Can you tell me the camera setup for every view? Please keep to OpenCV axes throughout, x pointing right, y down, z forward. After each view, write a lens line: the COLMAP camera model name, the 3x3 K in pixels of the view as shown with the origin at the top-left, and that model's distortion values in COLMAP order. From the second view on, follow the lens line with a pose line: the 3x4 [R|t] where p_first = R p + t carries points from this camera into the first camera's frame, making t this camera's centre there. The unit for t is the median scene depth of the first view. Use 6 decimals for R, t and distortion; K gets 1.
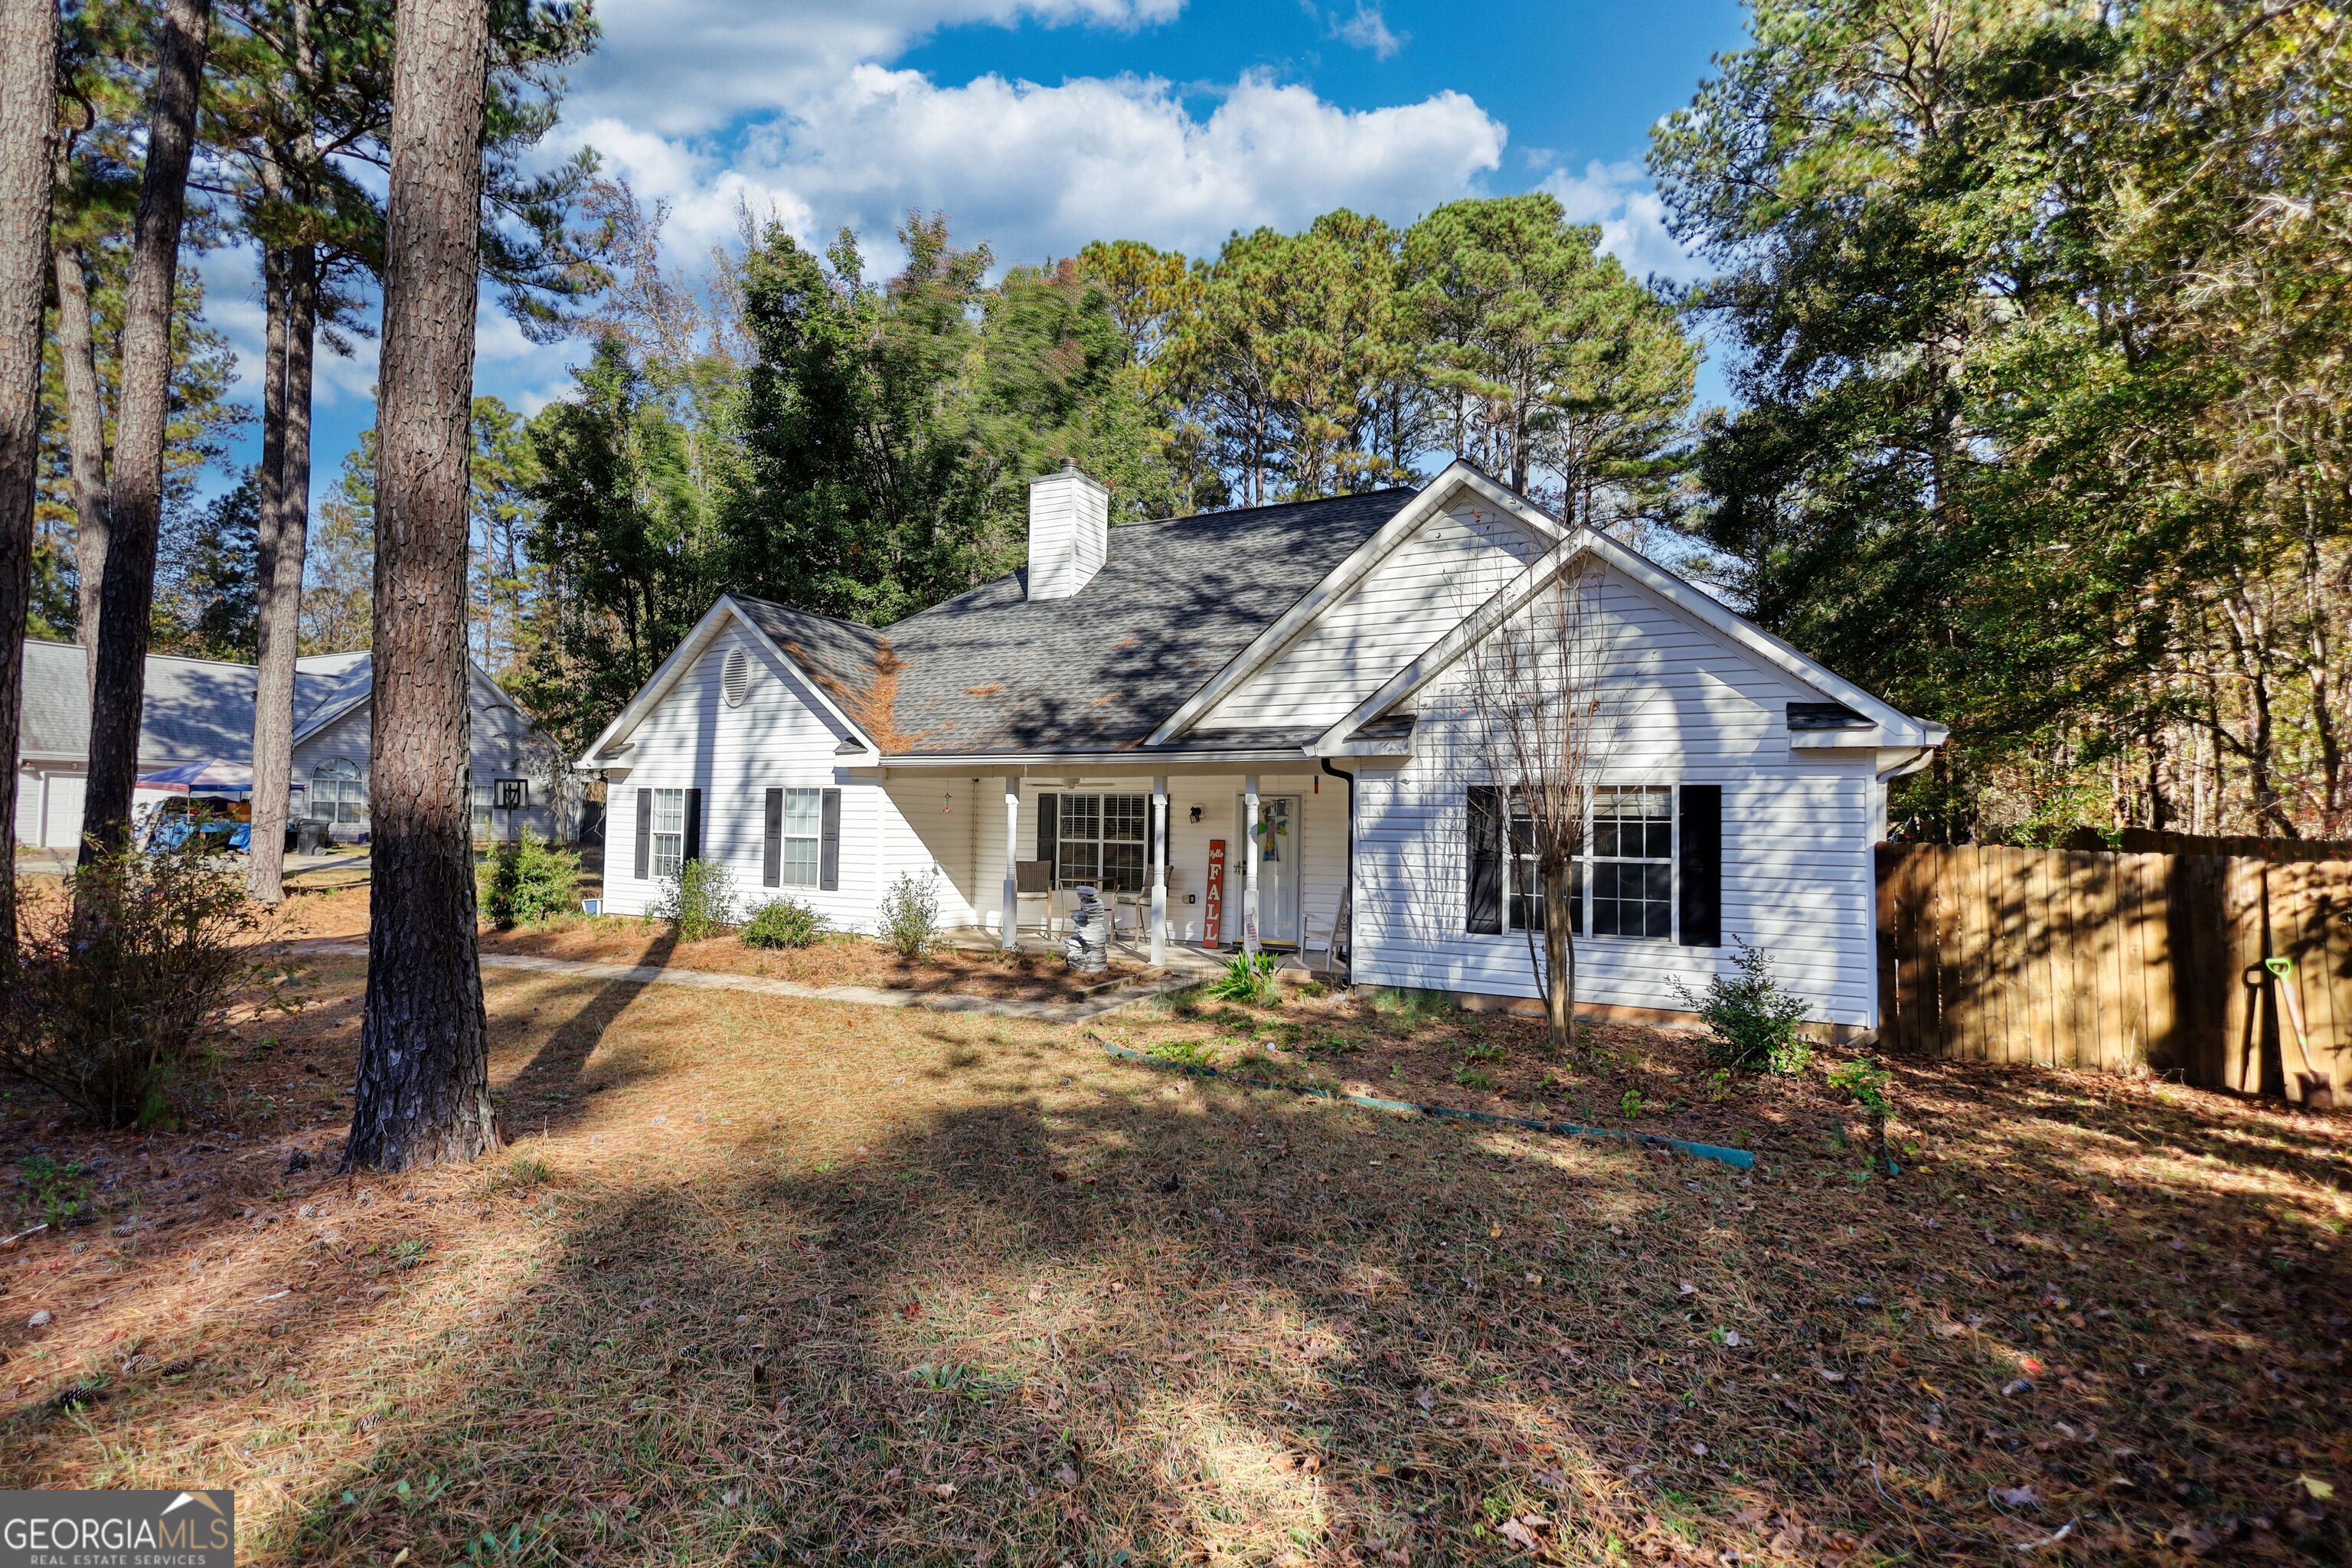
lens RADIAL K [[1122.9, 0, 1183.3], [0, 1122.9, 790.0], [0, 0, 1]] dist [0.003126, 0.000906]
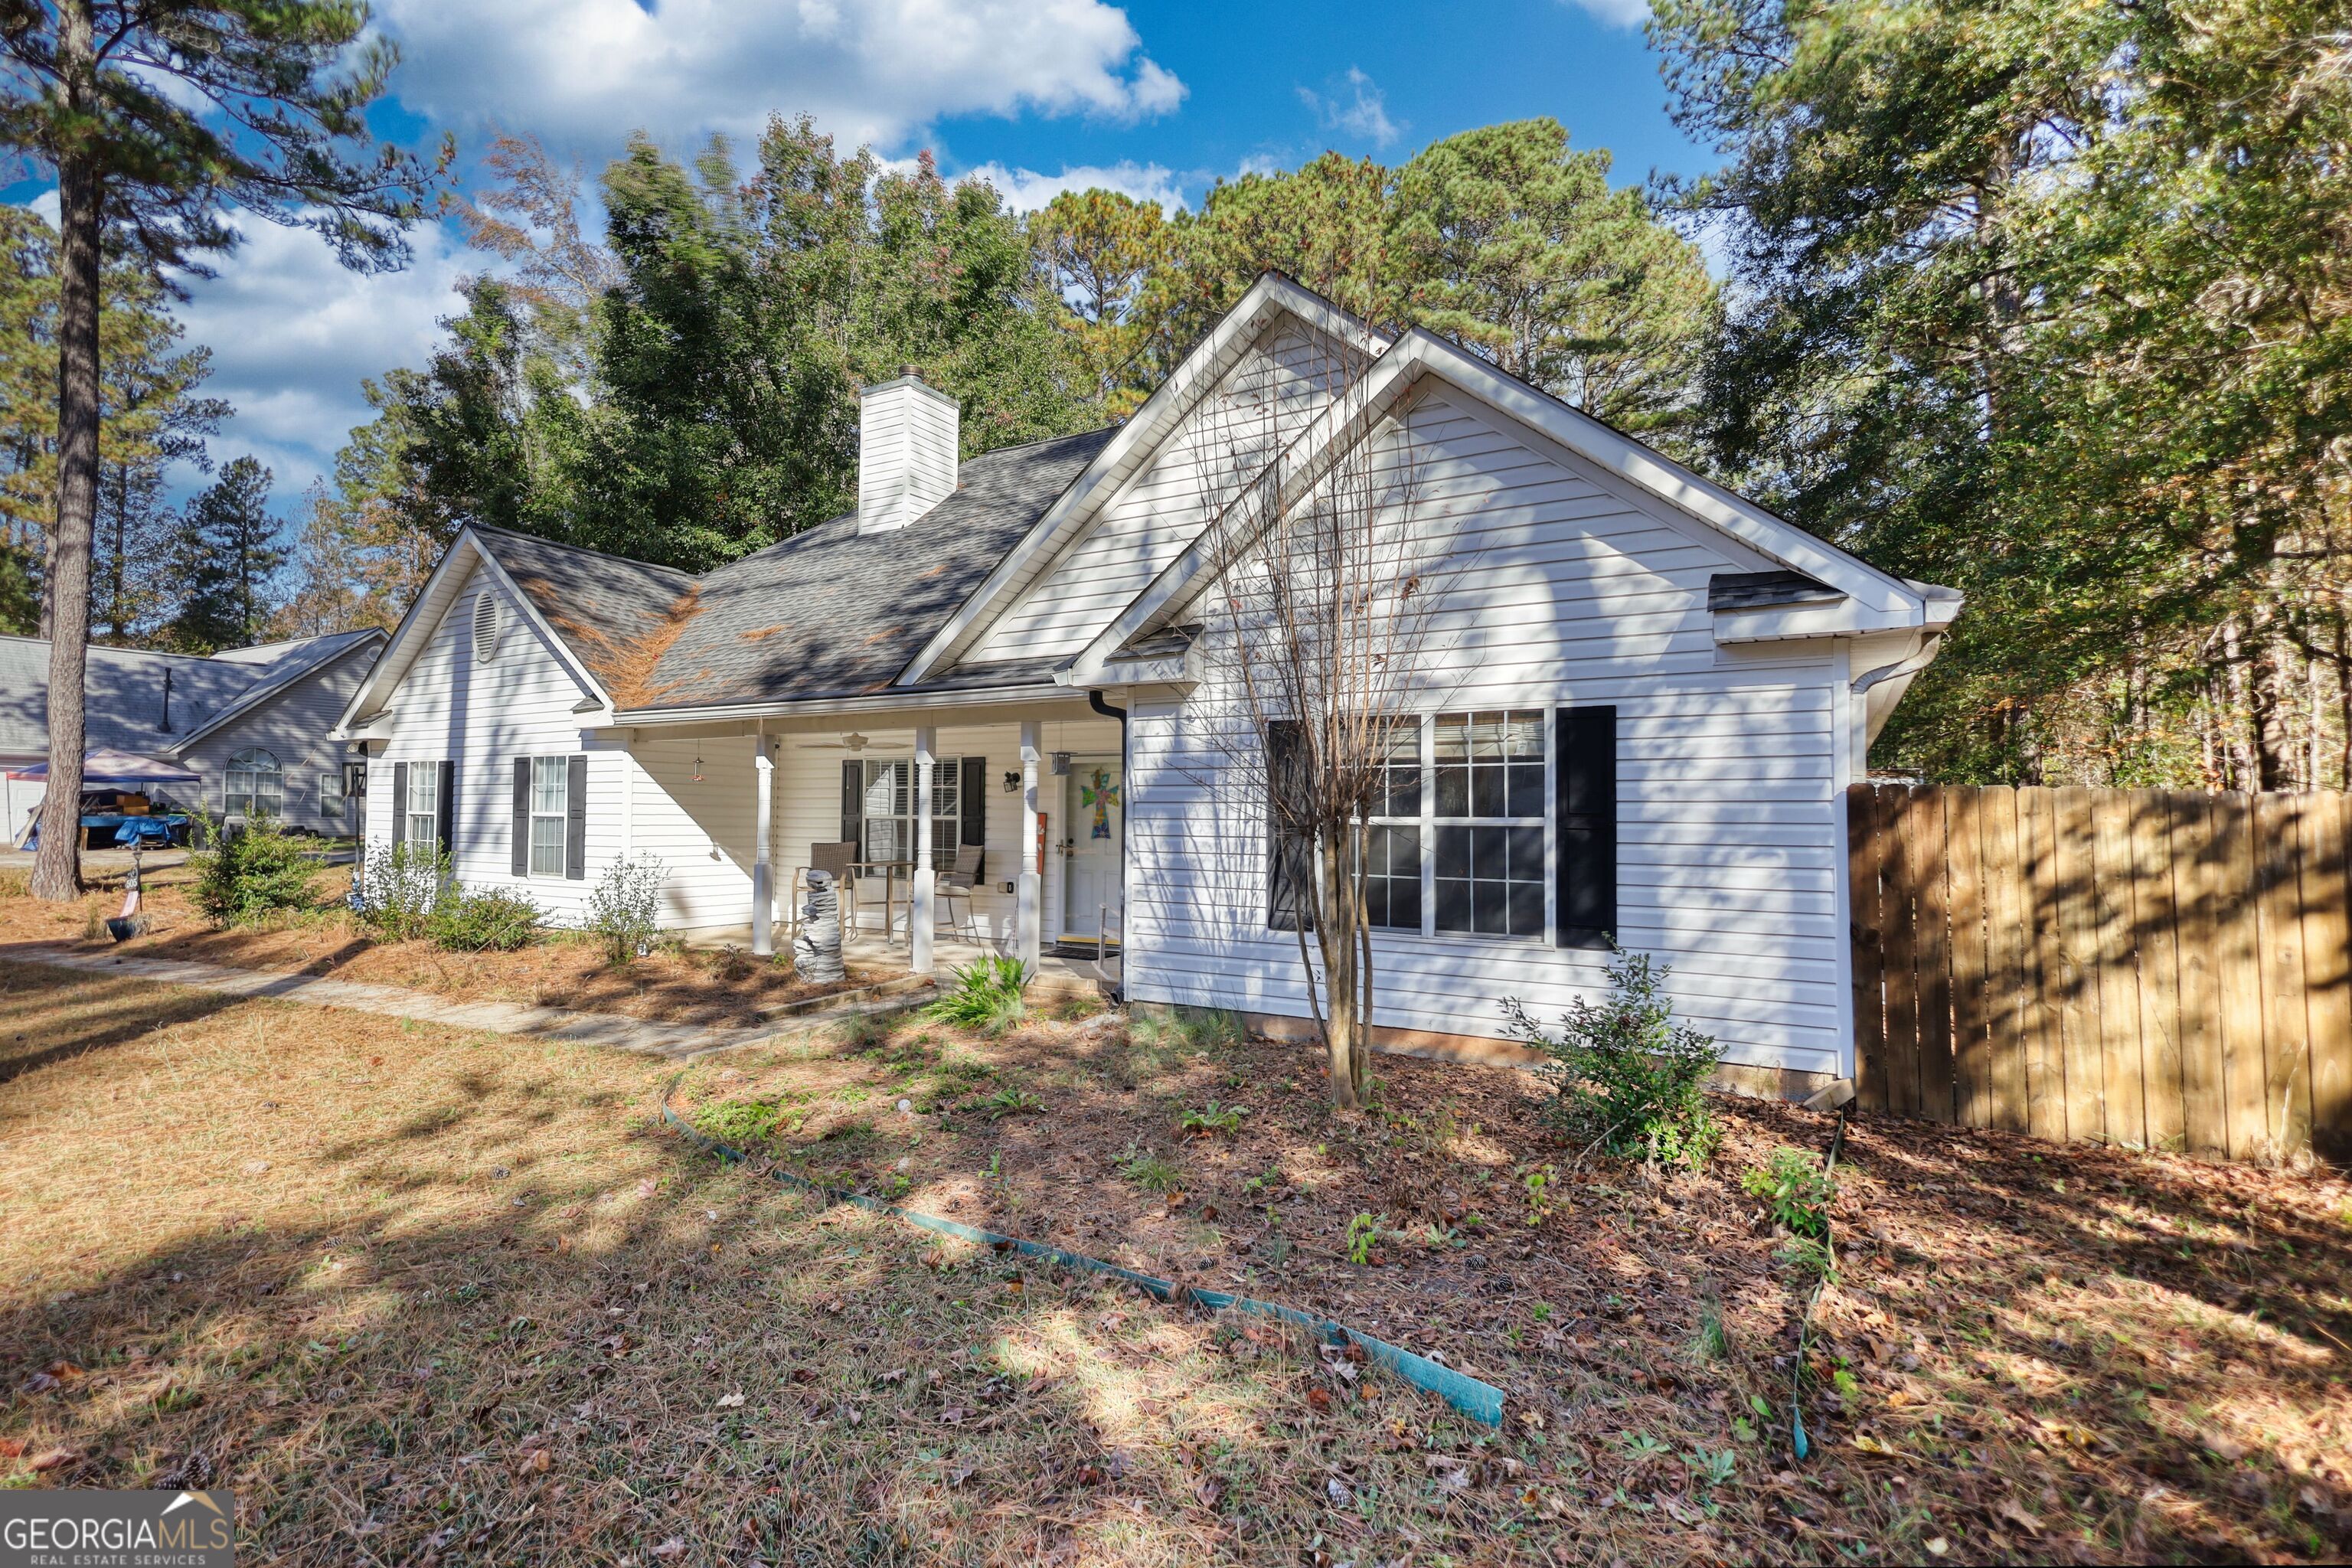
lens RADIAL K [[1125.0, 0, 1154.1], [0, 1125.0, 795.3], [0, 0, 1]] dist [0.004577, -0.000502]
pose [[0.998441, -0.011169, -0.054697, 0.191853], [0.011757, 0.999876, 0.010452, 0.030248], [0.054573, -0.011078, 0.998448, 0.254496]]
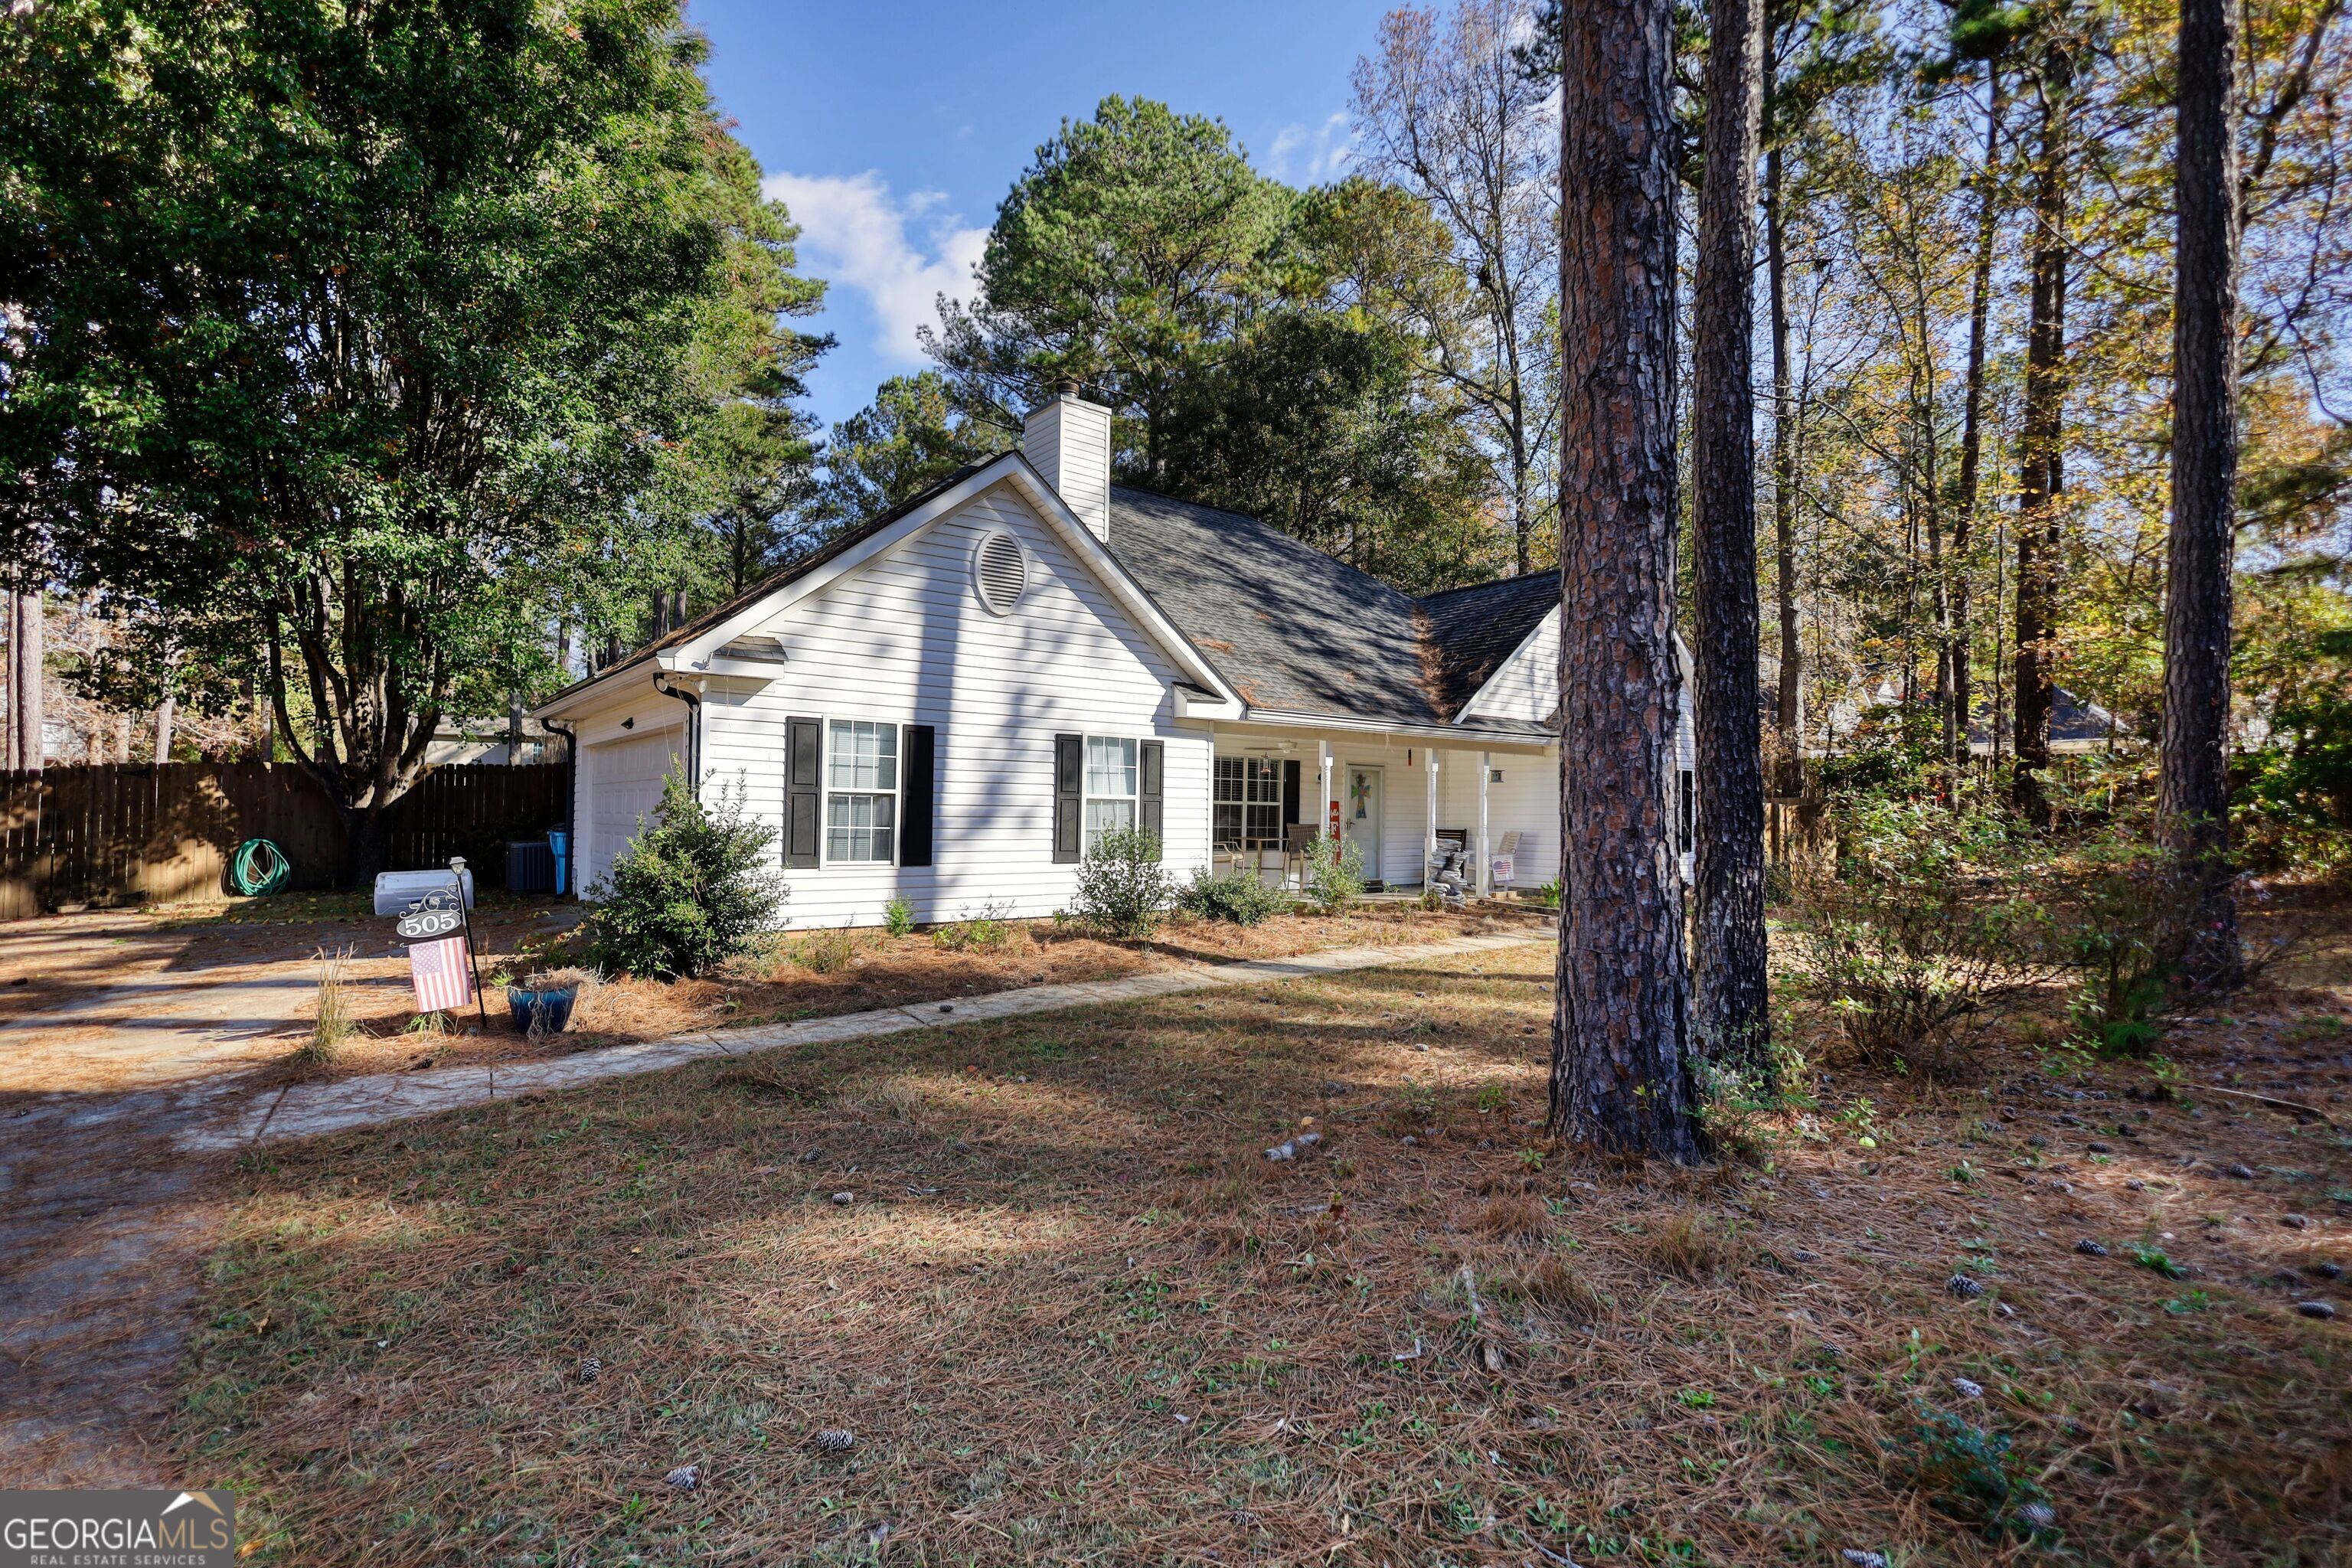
lens RADIAL K [[1125.0, 0, 1154.1], [0, 1125.0, 795.3], [0, 0, 1]] dist [0.004577, -0.000502]
pose [[0.439395, 0.000977, 0.898294, -1.333105], [-0.043515, 0.998849, 0.020199, 0.028188], [-0.897239, -0.047965, 0.438931, 0.800923]]
